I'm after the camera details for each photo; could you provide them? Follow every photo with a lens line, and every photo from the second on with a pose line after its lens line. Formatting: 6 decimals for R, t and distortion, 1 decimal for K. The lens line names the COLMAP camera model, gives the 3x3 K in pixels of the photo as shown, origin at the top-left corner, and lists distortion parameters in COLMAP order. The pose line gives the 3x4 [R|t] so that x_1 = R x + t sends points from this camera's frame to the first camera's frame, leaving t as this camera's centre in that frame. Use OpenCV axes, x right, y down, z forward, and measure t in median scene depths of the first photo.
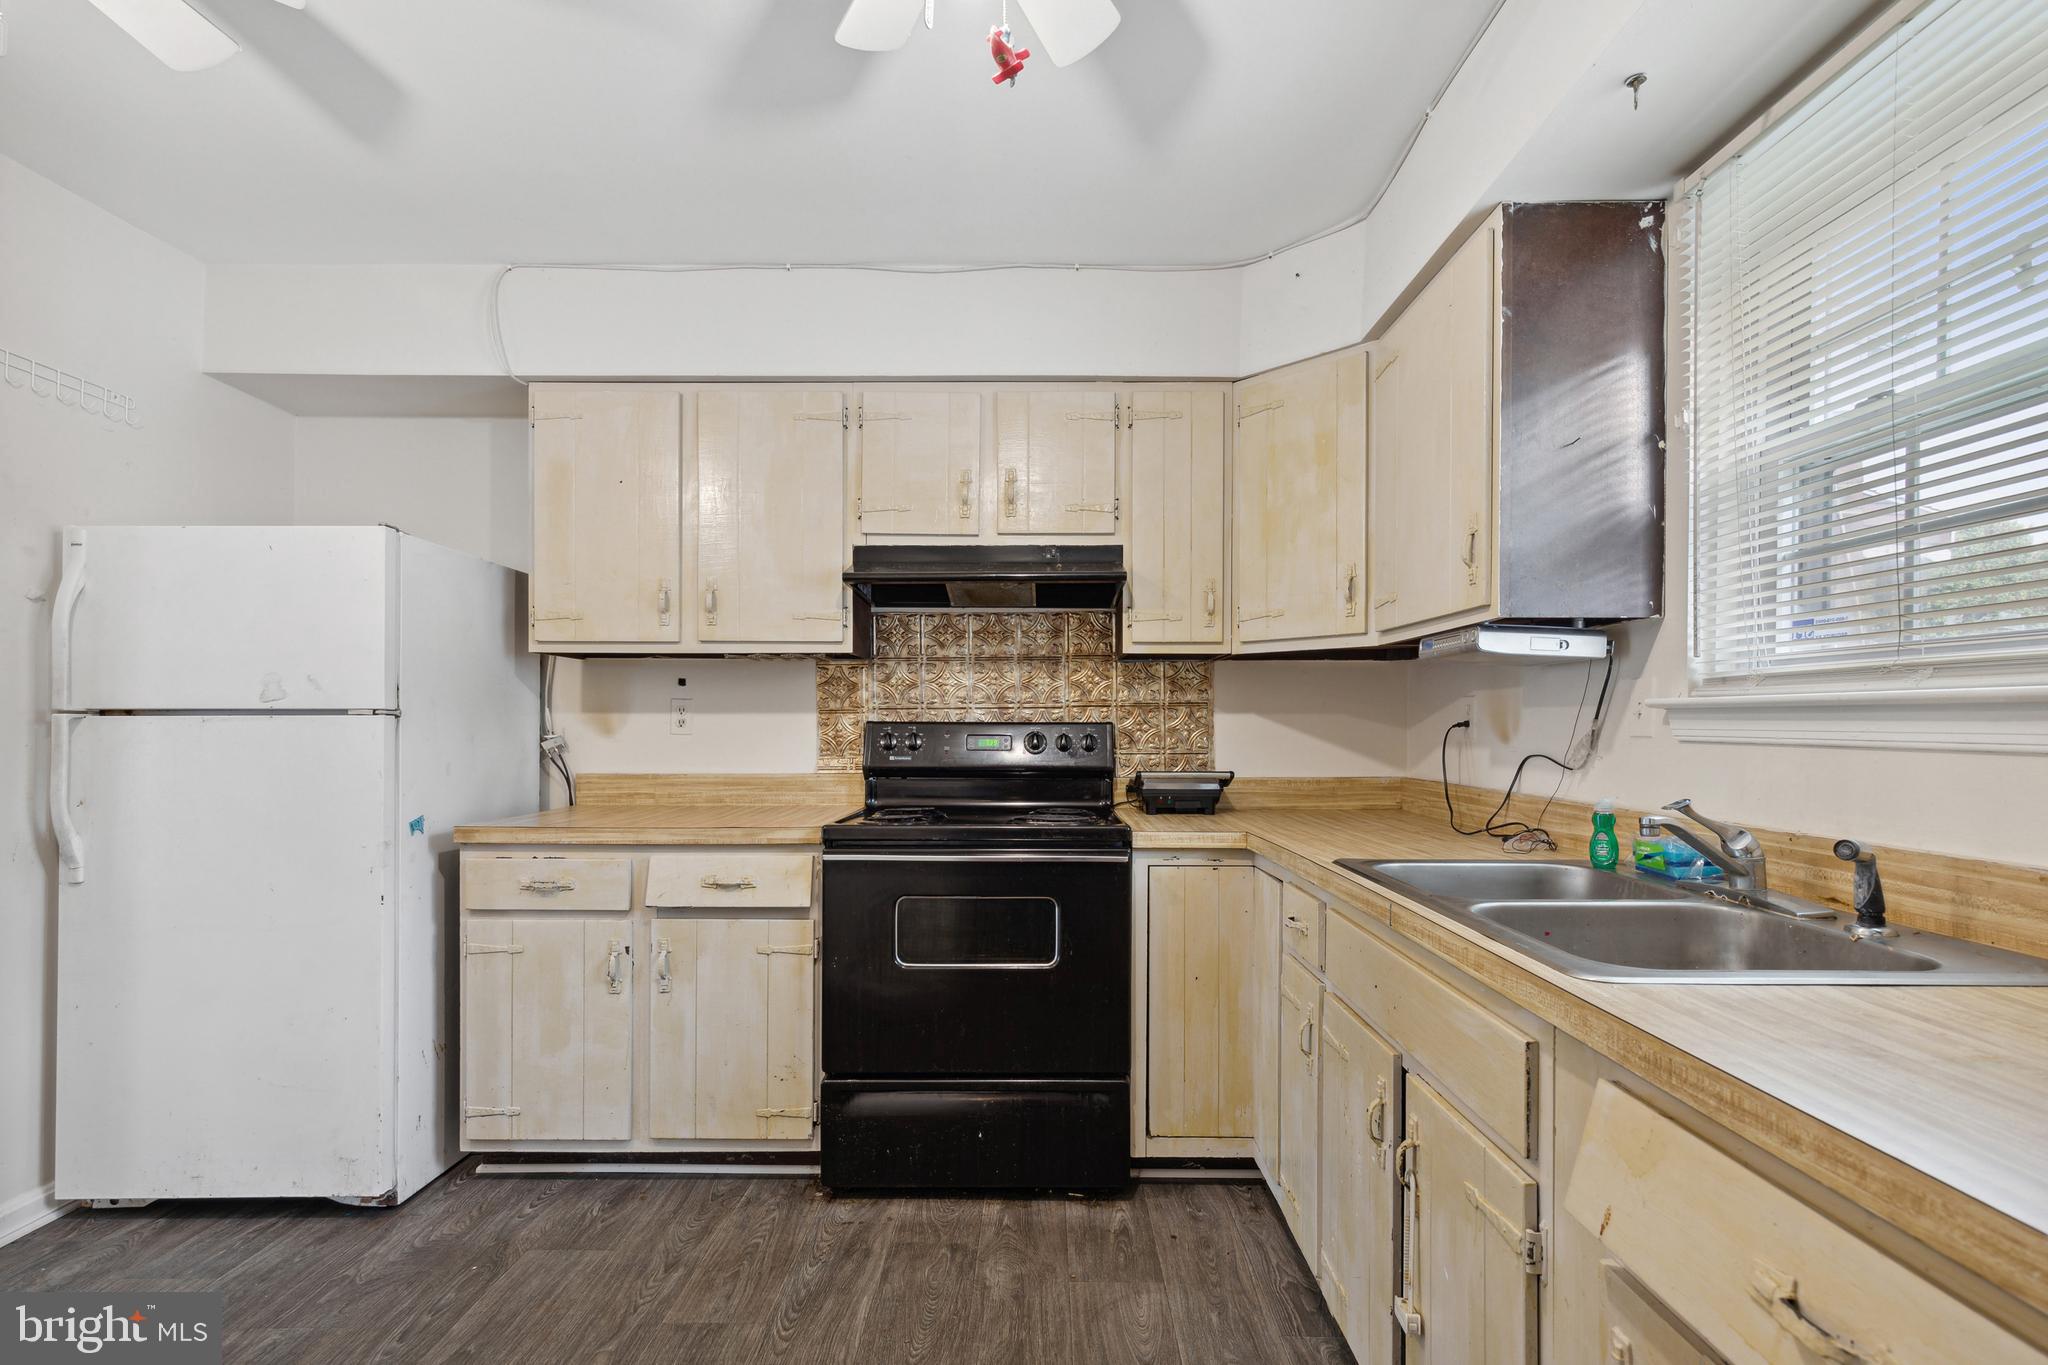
lens RADIAL K [[937.5, 0, 1022.4], [0, 937.5, 726.1], [0, 0, 1]] dist [0.001670, -0.000093]
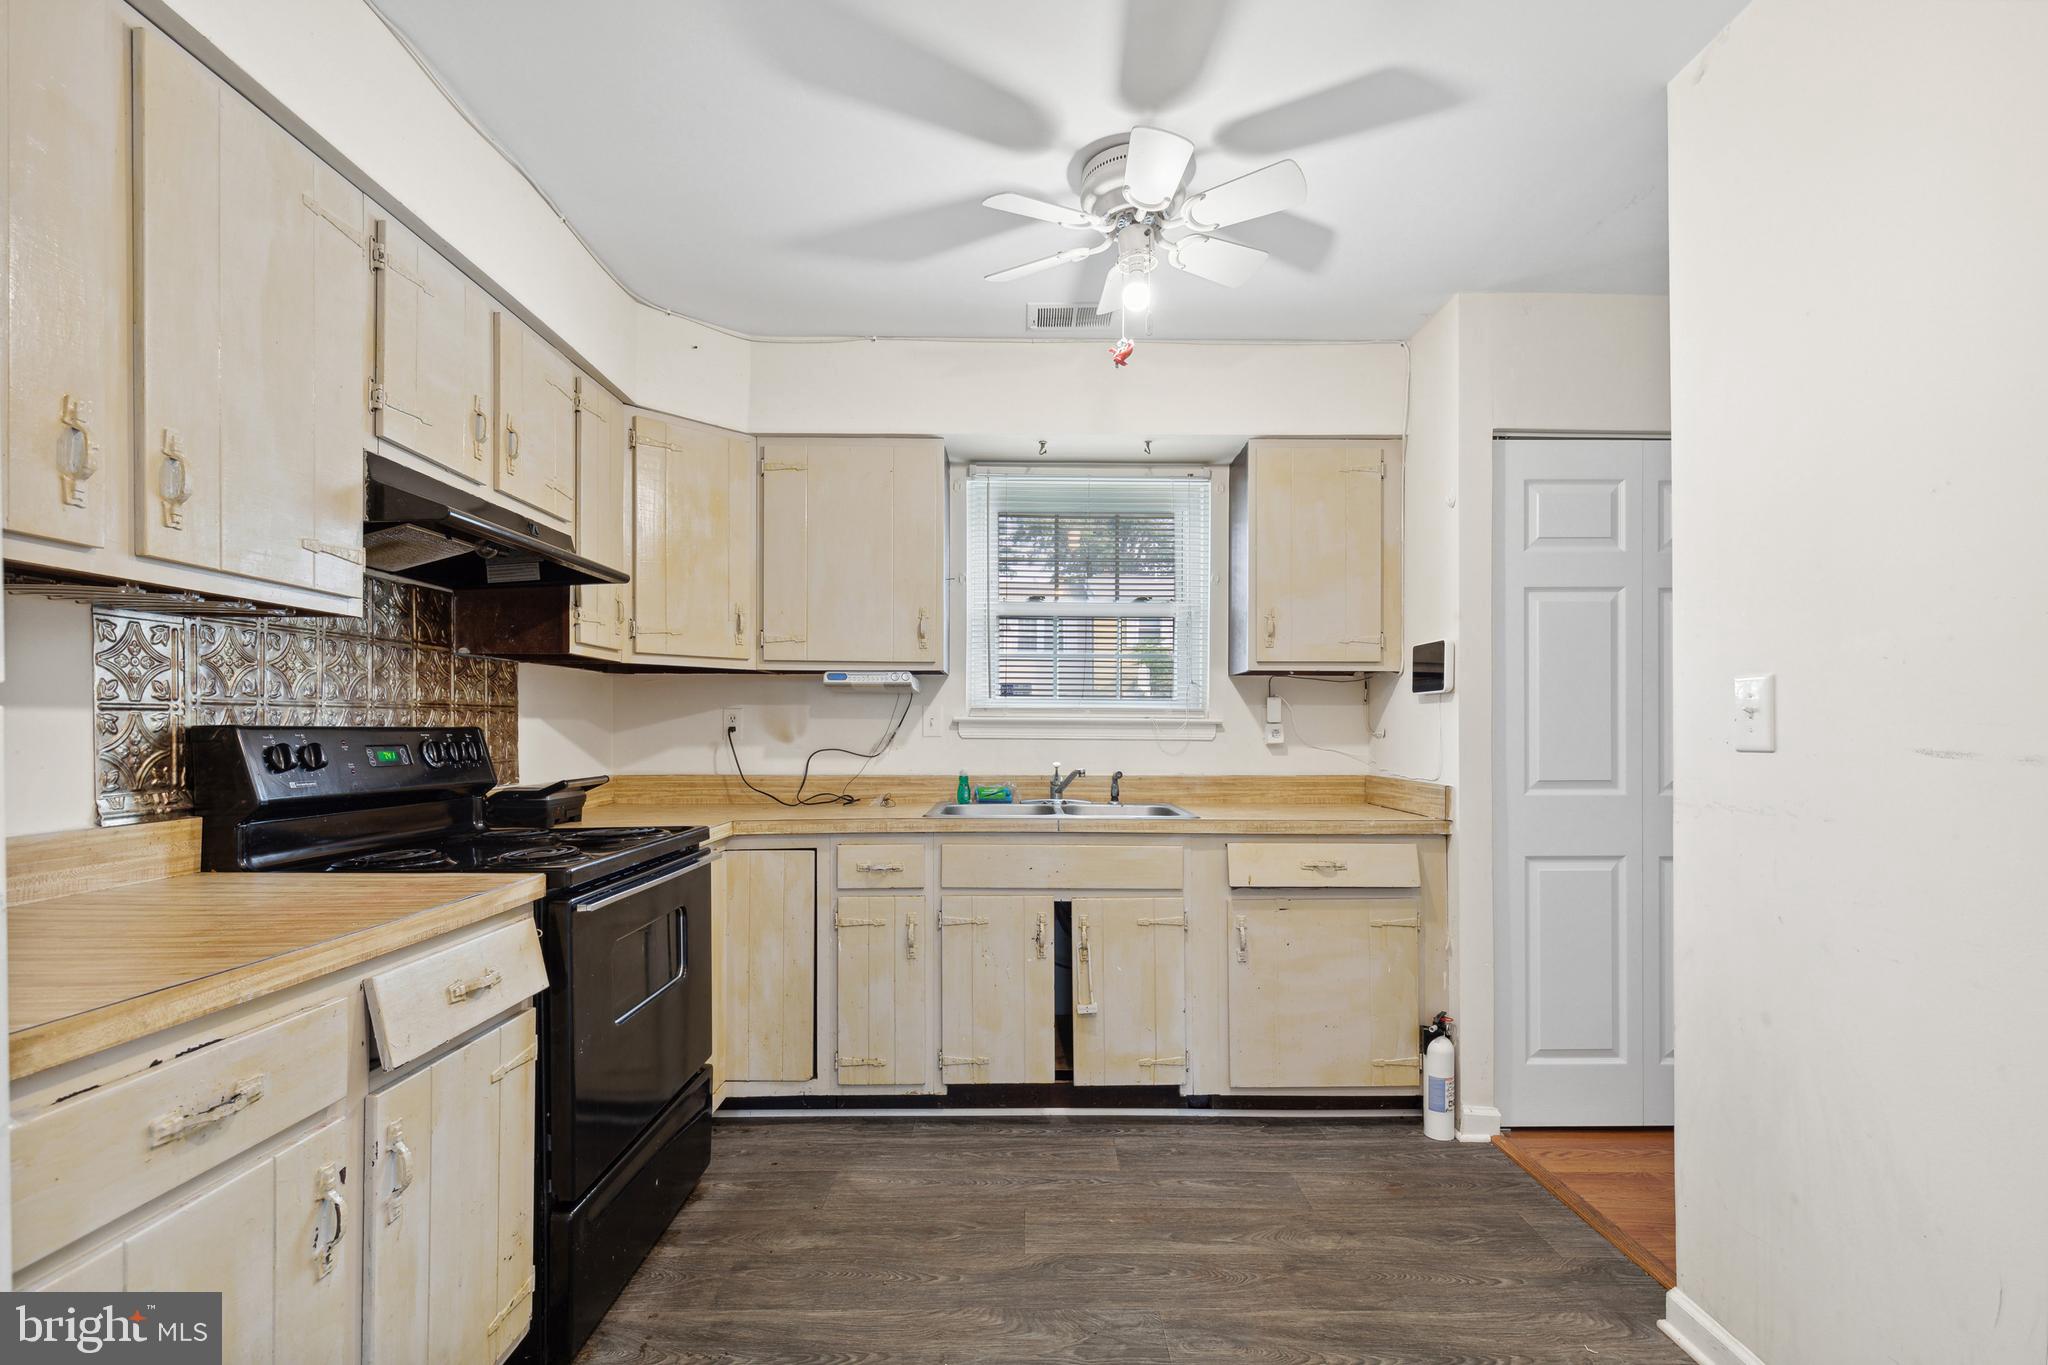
lens RADIAL K [[937.5, 0, 1023.2], [0, 937.5, 727.5], [0, 0, 1]] dist [0.001670, -0.000093]
pose [[-0.012266, 0.002054, 0.999923, -0.971472], [0.001758, 0.999996, -0.002033, -0.002369], [-0.999923, 0.001733, -0.012269, 0.662750]]
